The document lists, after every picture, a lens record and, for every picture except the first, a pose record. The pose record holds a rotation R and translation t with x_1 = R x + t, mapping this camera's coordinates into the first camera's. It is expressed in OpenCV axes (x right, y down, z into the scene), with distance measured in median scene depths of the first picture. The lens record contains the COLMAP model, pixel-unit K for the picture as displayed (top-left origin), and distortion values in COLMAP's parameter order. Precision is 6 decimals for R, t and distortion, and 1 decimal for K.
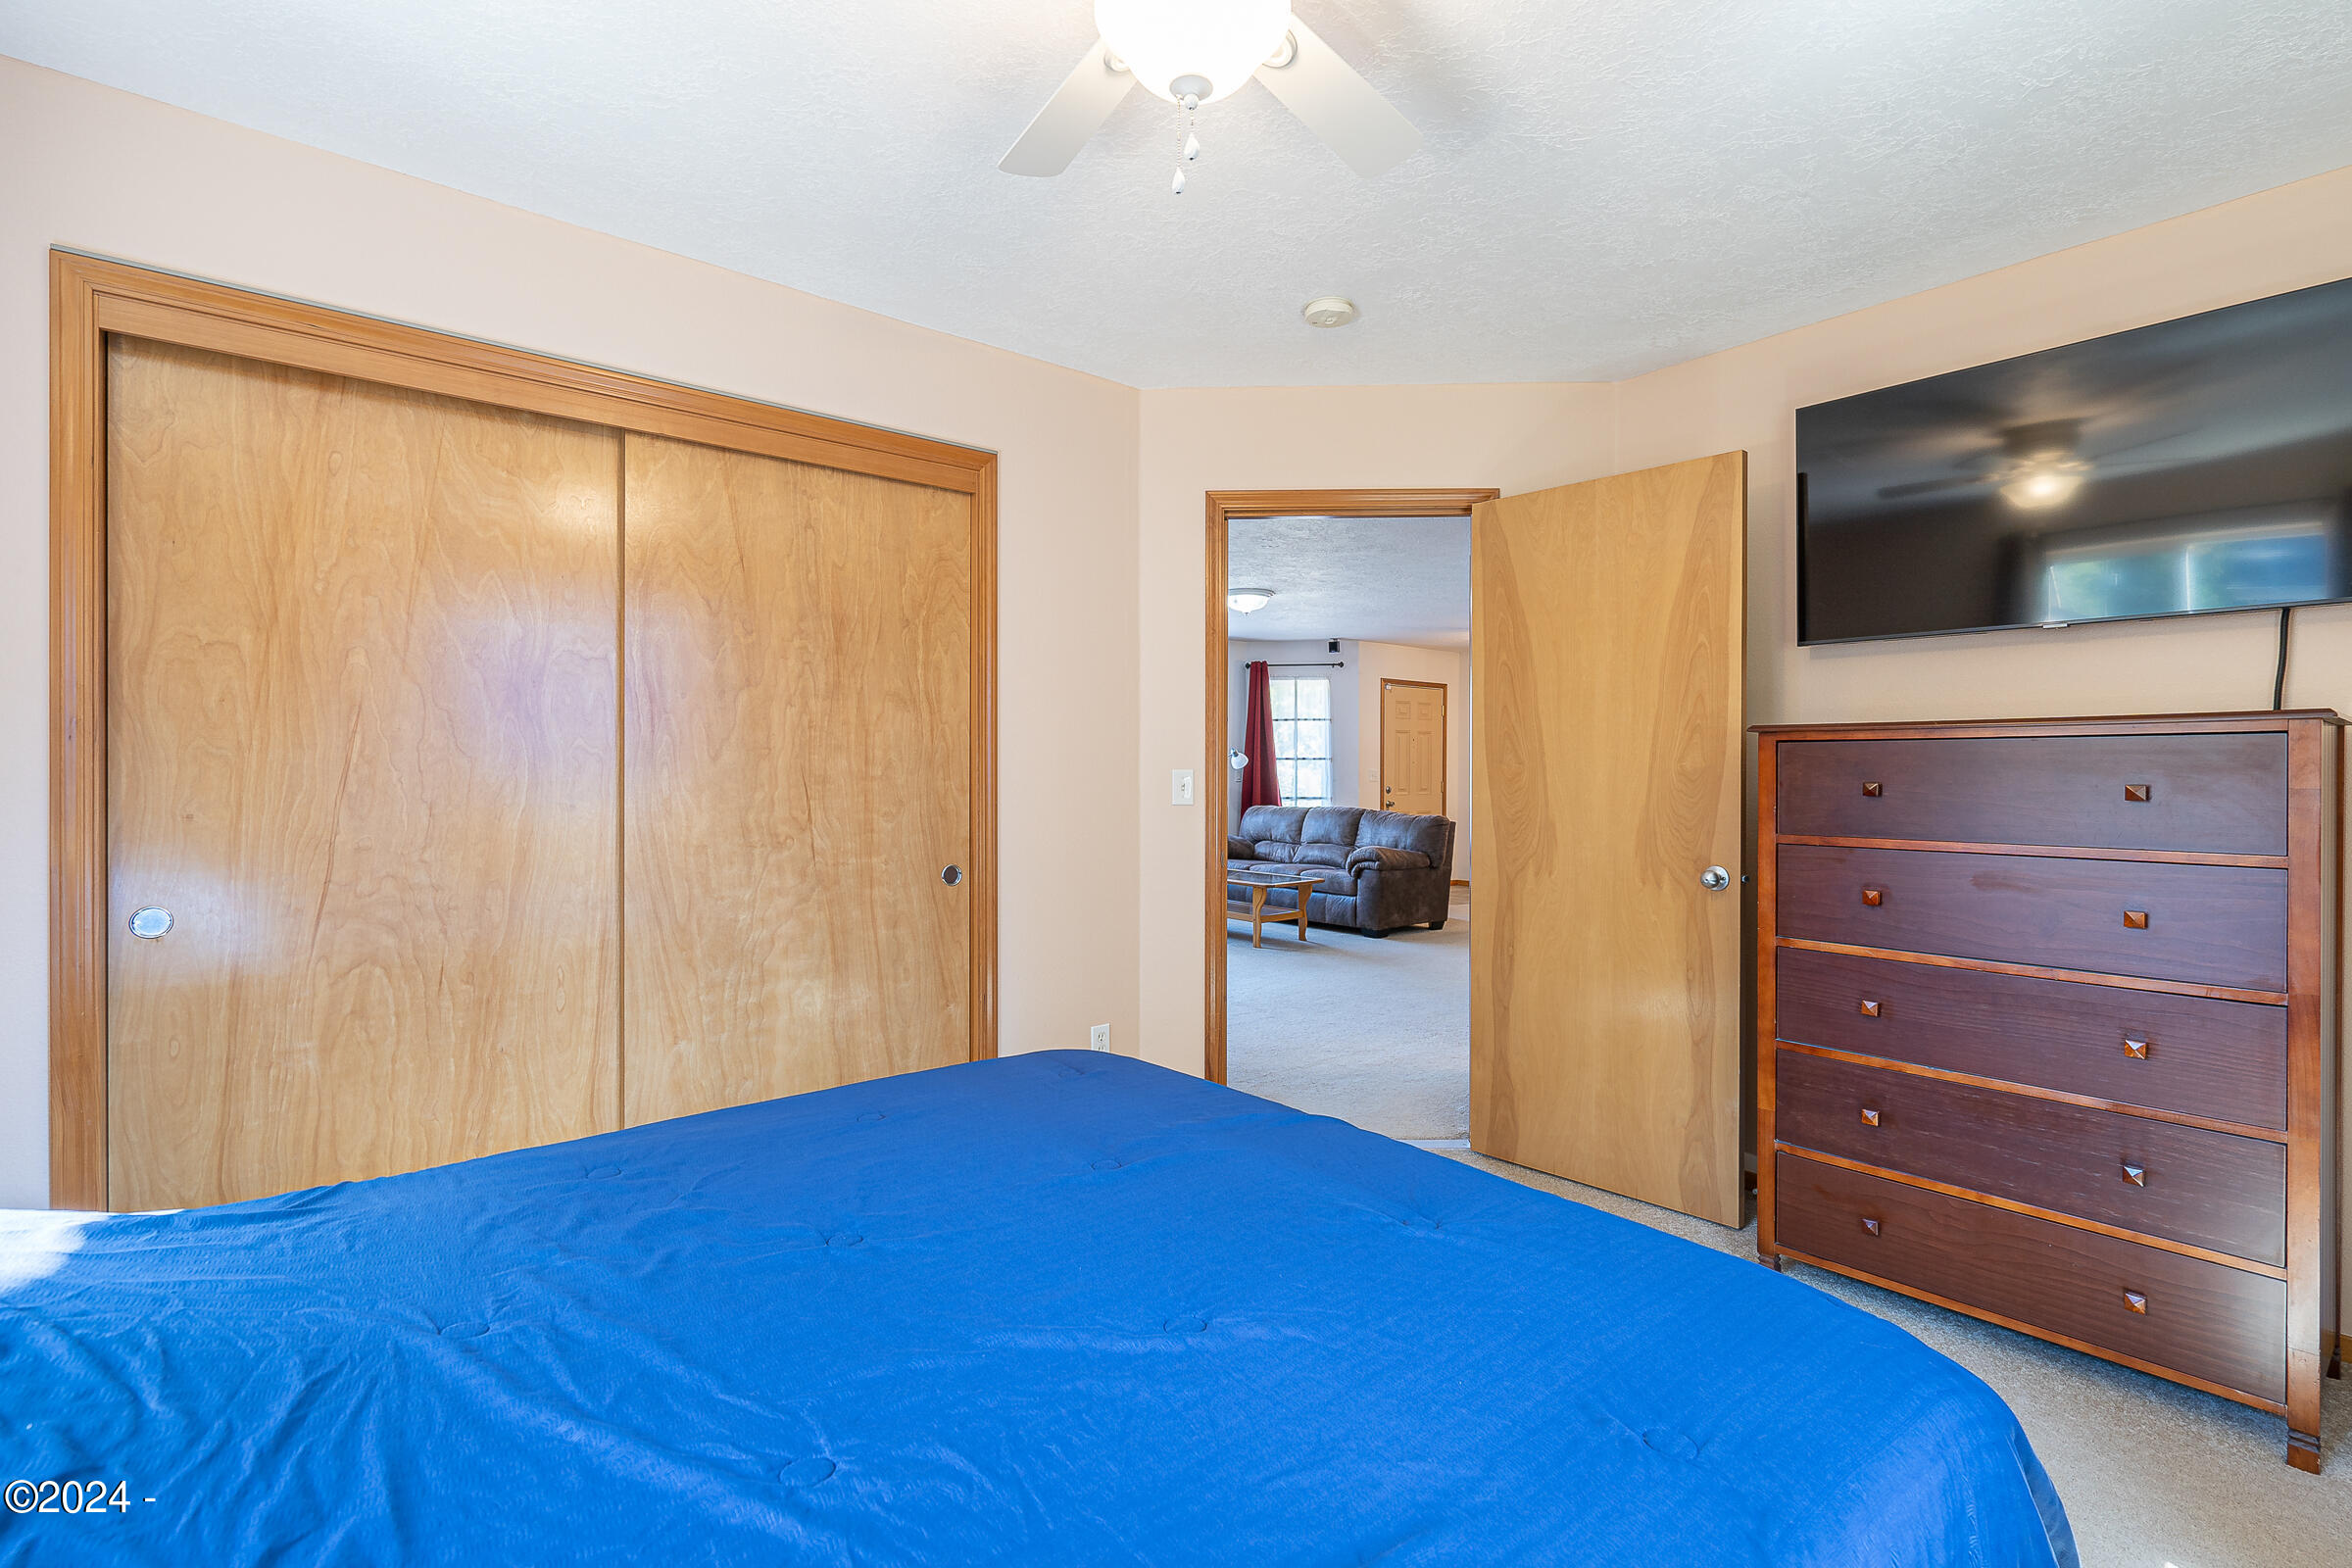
lens RADIAL K [[1089.9, 0, 1172.9], [0, 1089.9, 777.2], [0, 0, 1]] dist [-0.000426, 0.000377]
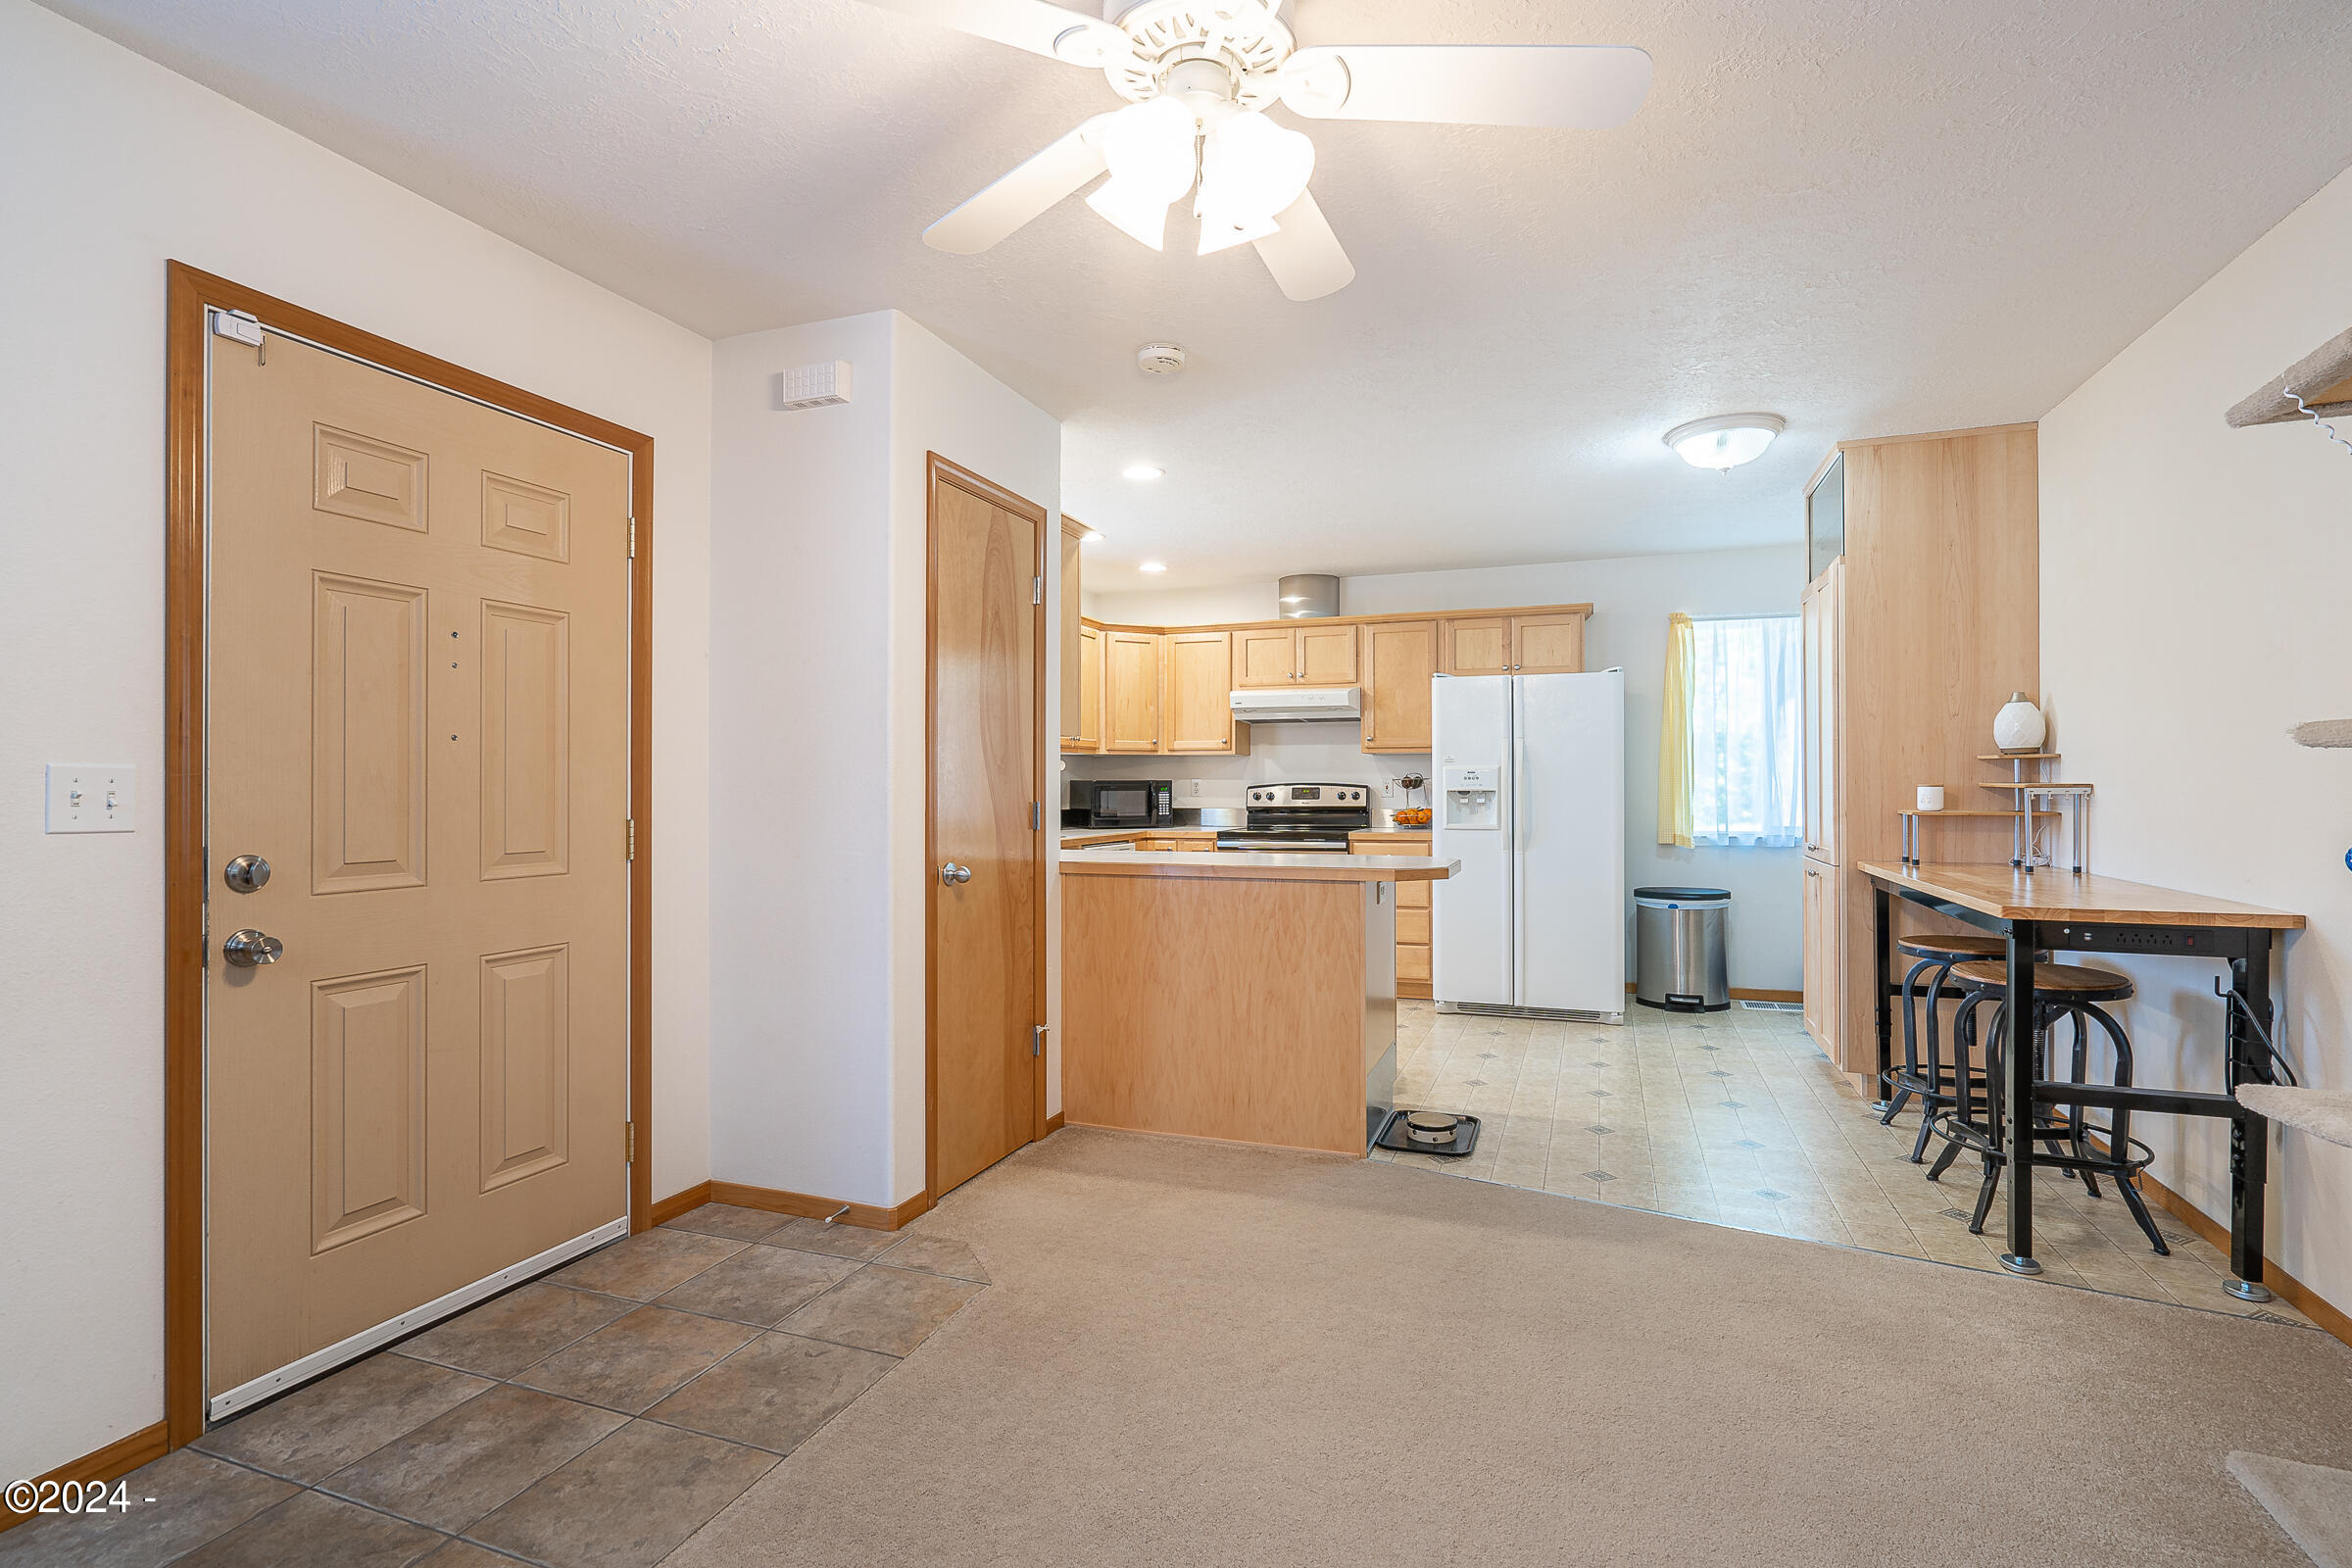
lens RADIAL K [[1089.9, 0, 1172.4], [0, 1089.9, 785.7], [0, 0, 1]] dist [-0.000426, 0.000377]
pose [[0.877426, -0.000772, 0.479711, 0.291765], [0.004352, 0.999970, -0.006351, -0.001899], [-0.479692, 0.007660, 0.877403, 0.886070]]
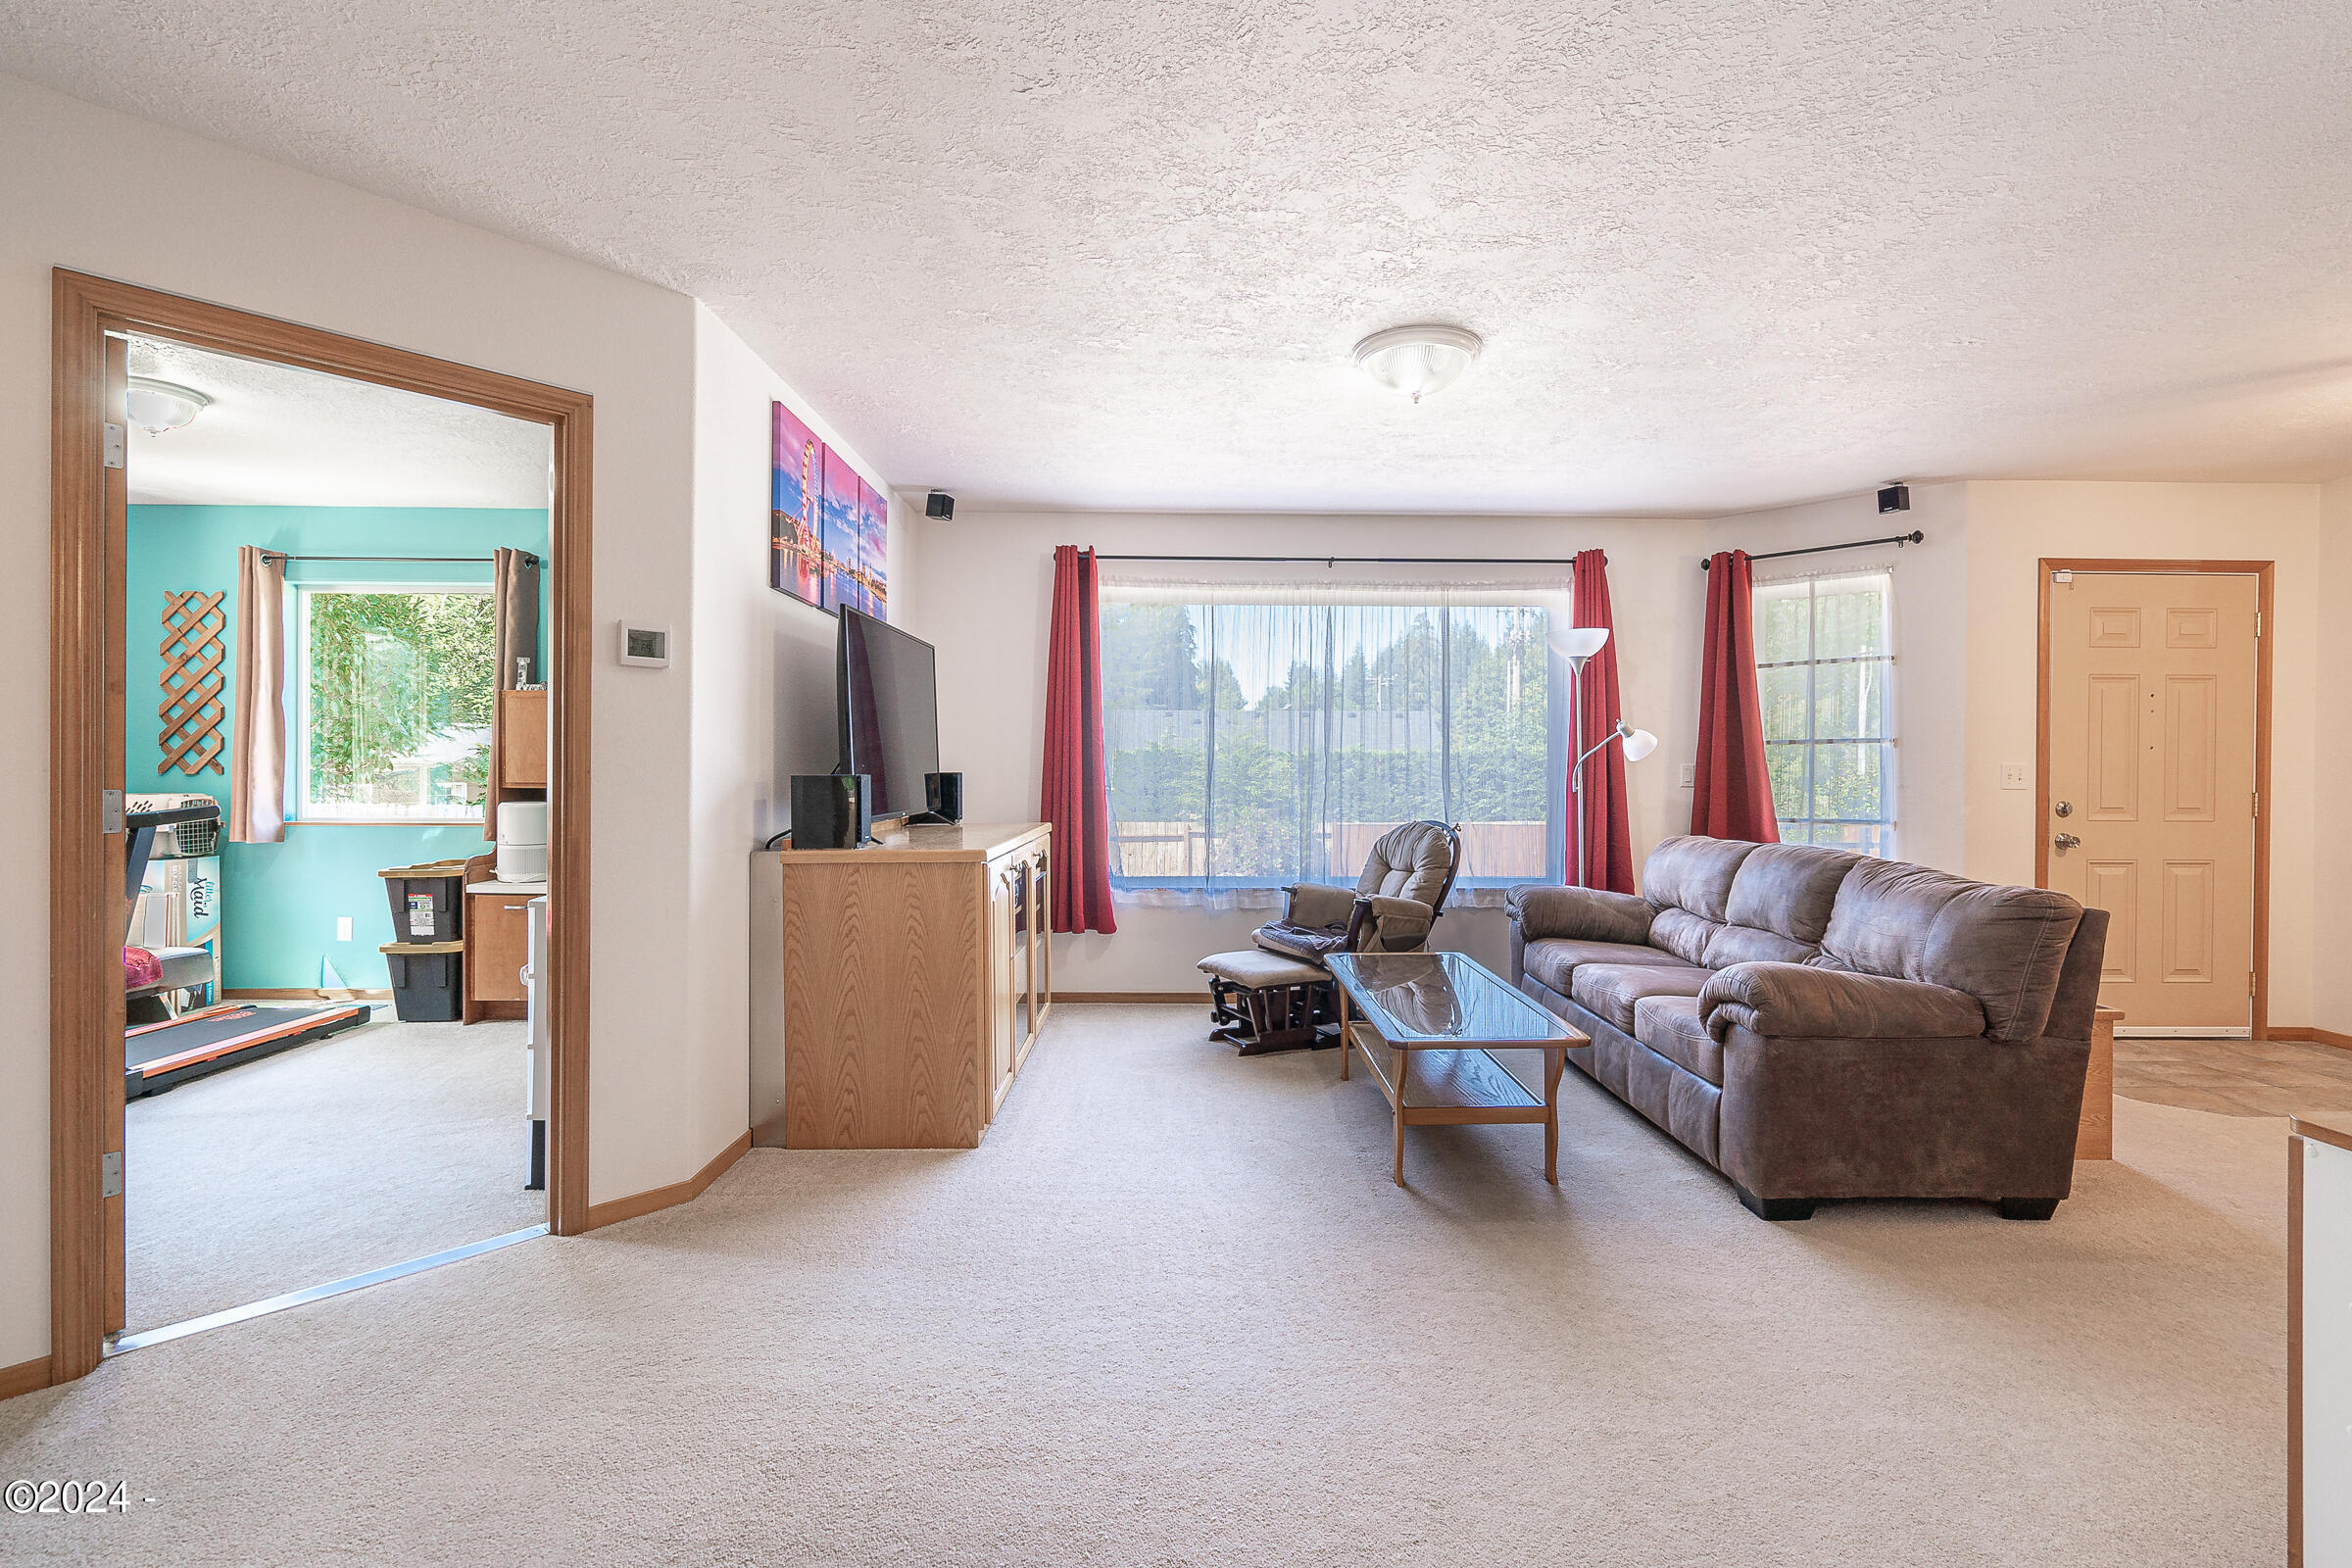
lens RADIAL K [[1089.9, 0, 1170.1], [0, 1089.9, 780.2], [0, 0, 1]] dist [-0.000426, 0.000377]
pose [[0.791850, 0.005657, -0.610690, 0.212087], [-0.006260, 0.999980, 0.001147, 0.002004], [0.610684, 0.002915, 0.791869, 0.498964]]
